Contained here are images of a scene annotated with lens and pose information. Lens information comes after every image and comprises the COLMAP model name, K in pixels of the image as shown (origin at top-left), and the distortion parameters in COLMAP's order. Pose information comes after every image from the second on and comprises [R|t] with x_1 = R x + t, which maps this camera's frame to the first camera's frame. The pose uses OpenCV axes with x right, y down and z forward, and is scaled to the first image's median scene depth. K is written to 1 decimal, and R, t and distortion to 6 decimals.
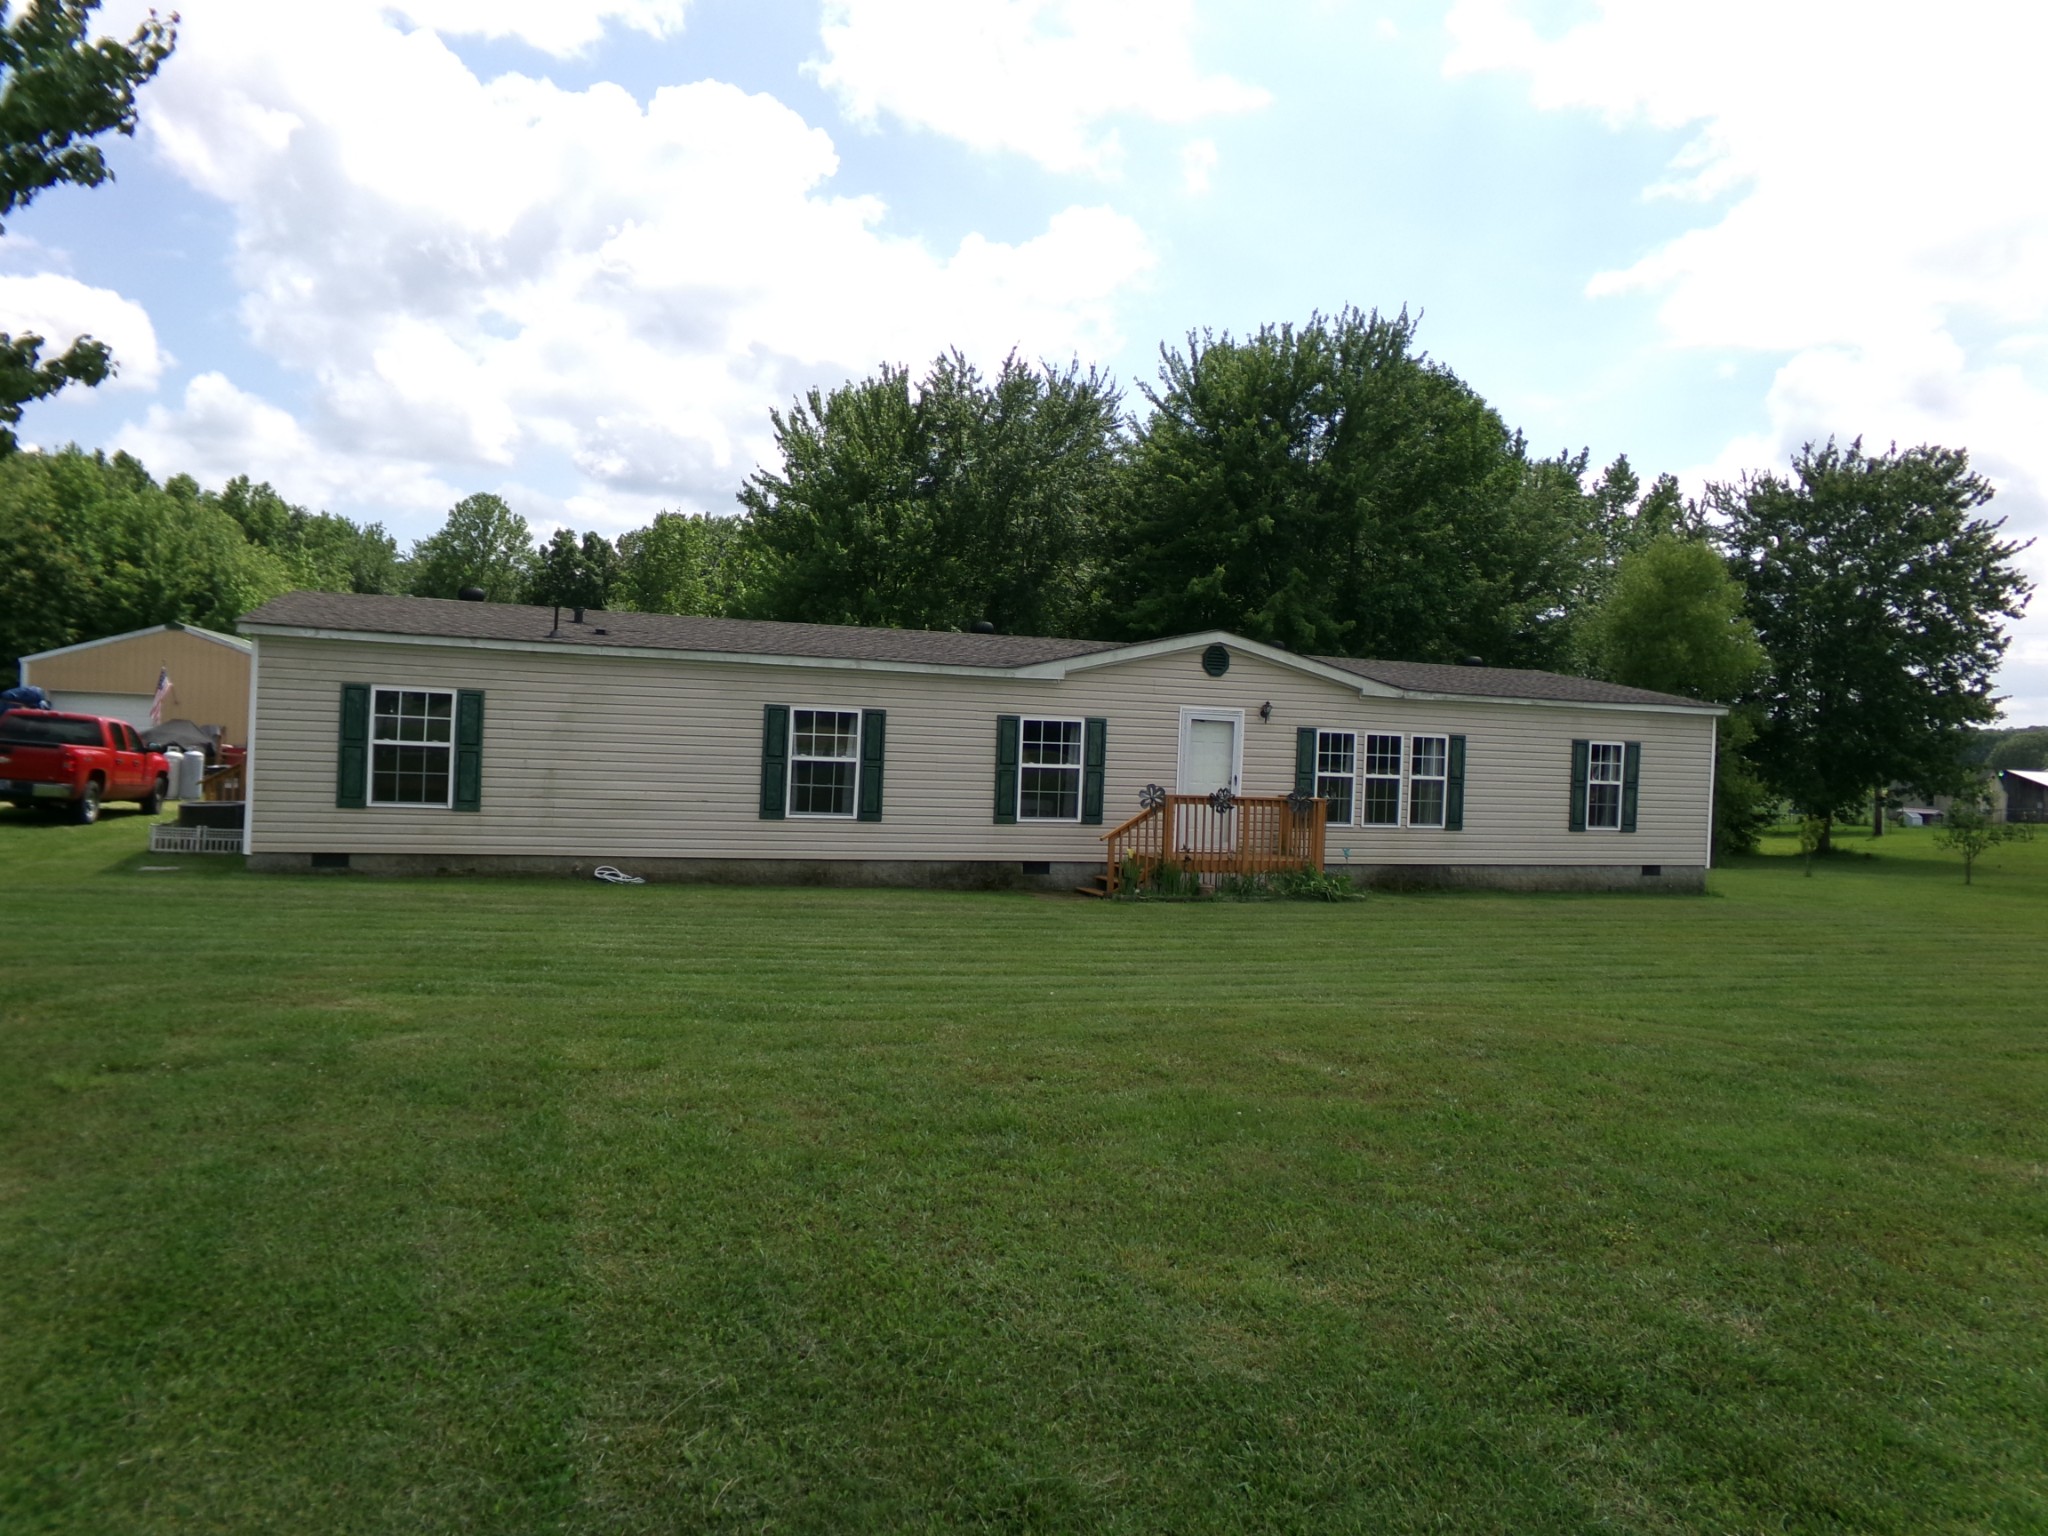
lens RADIAL K [[1442.1, 0, 1020.7], [0, 1442.1, 747.5], [0, 0, 1]] dist [-0.133133, 0.267583]
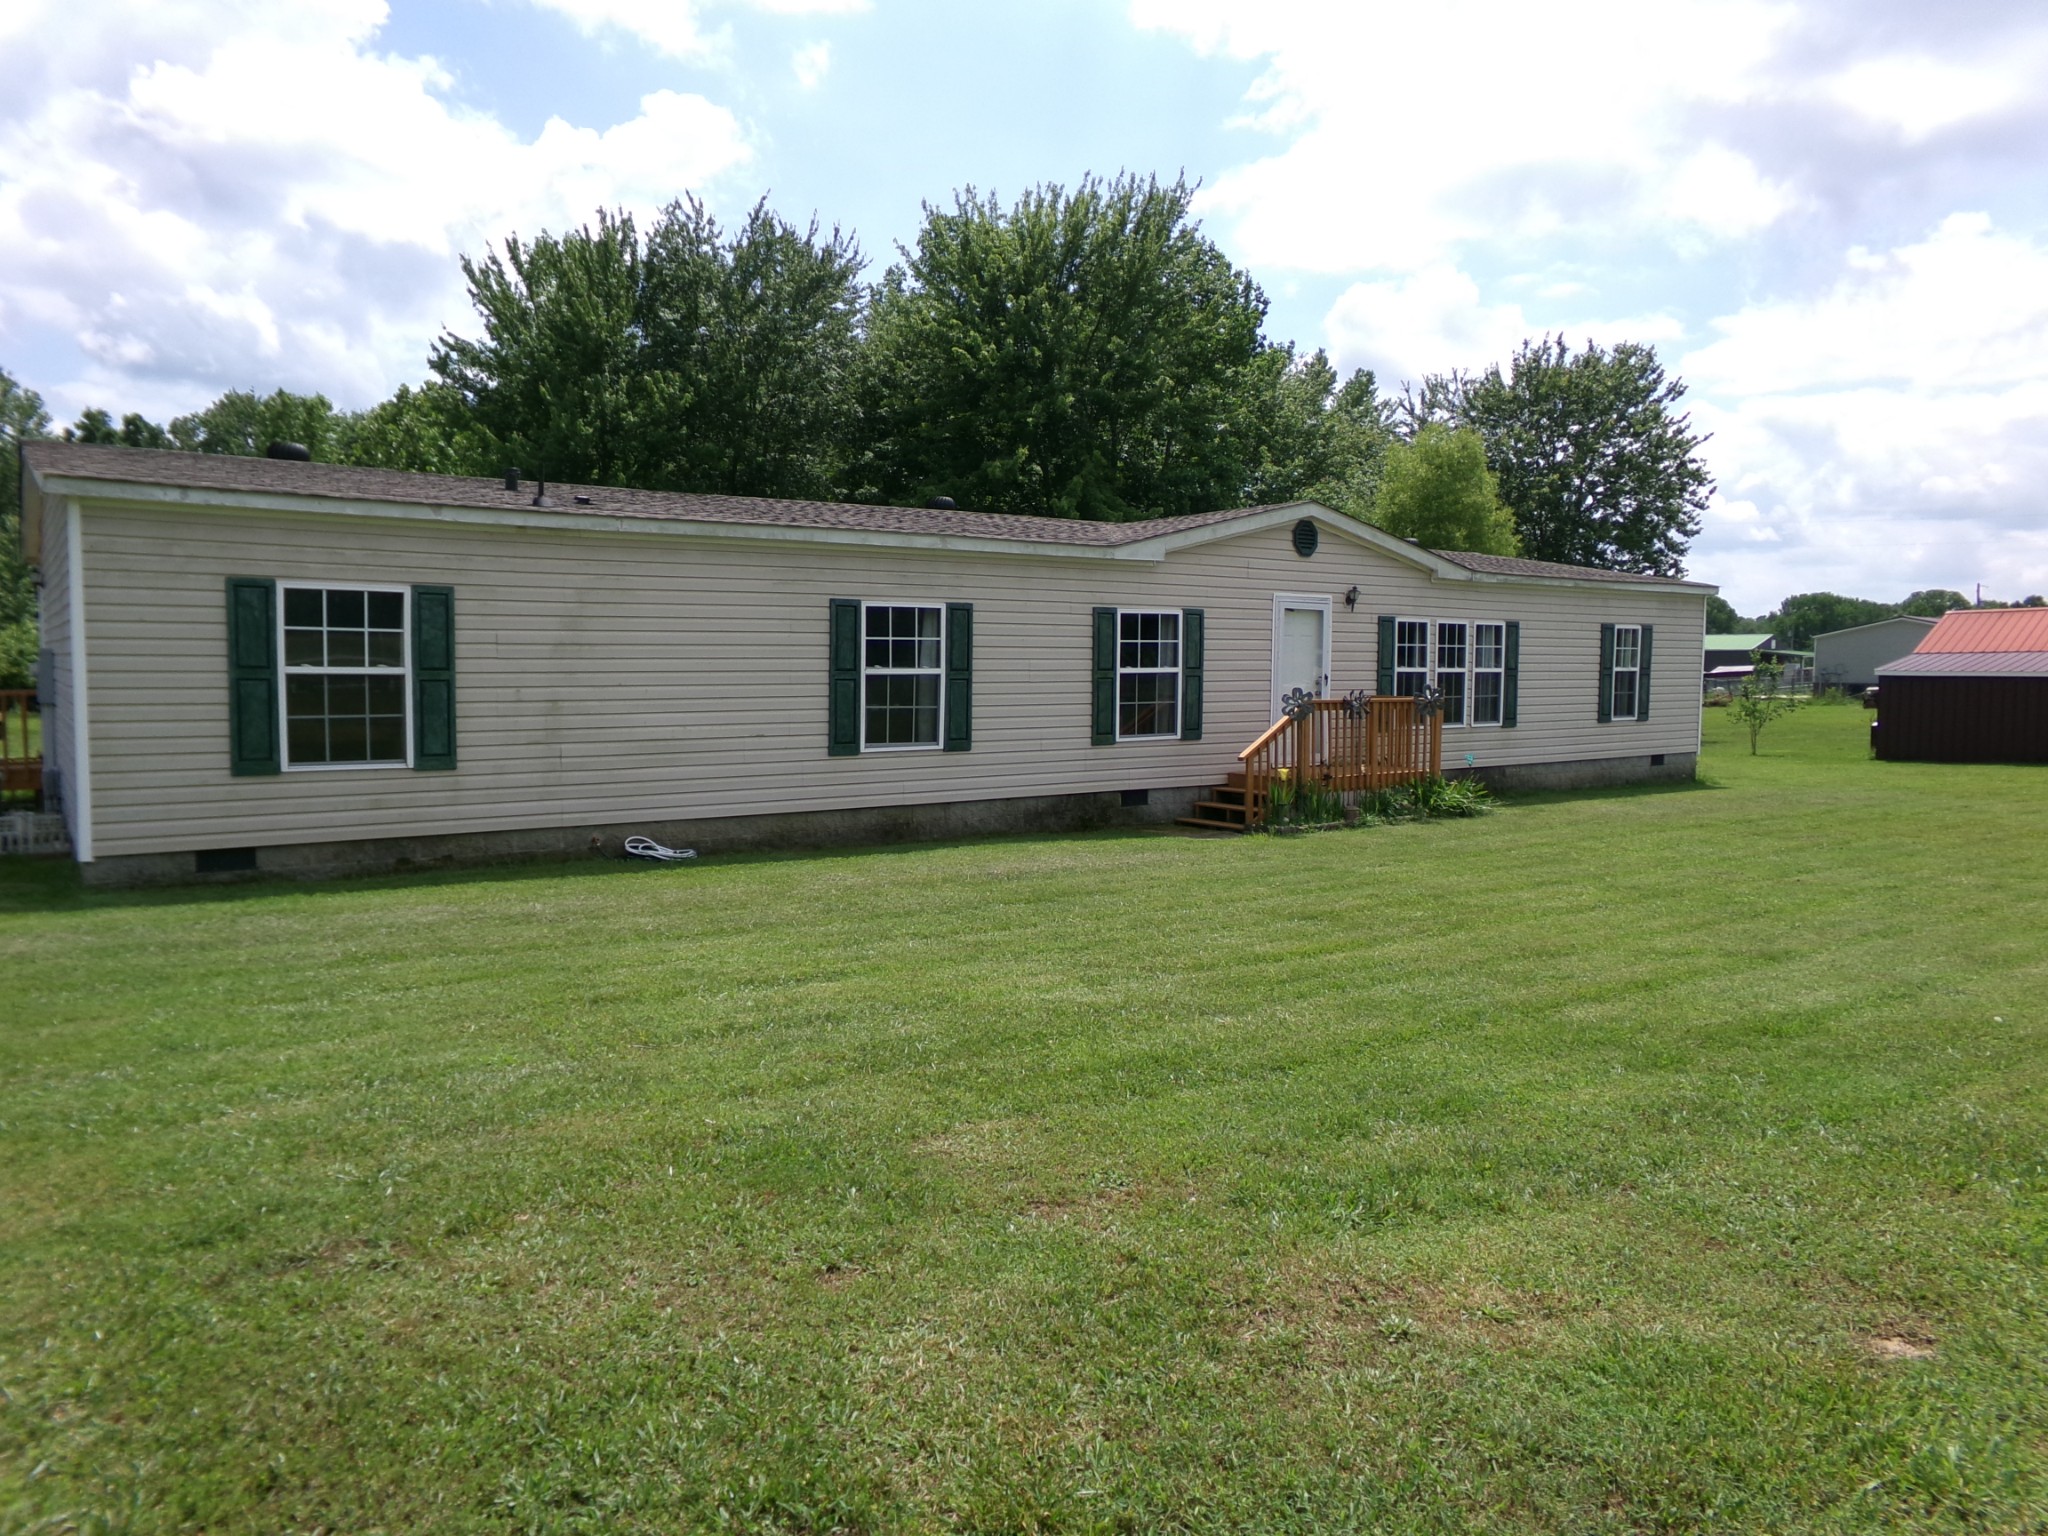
lens RADIAL K [[1442.1, 0, 1020.7], [0, 1442.1, 747.5], [0, 0, 1]] dist [-0.133133, 0.267583]
pose [[0.955141, -0.051859, 0.291574, -0.280080], [0.032858, 0.997027, 0.069691, -0.002457], [-0.294321, -0.056984, 0.954006, 0.251381]]
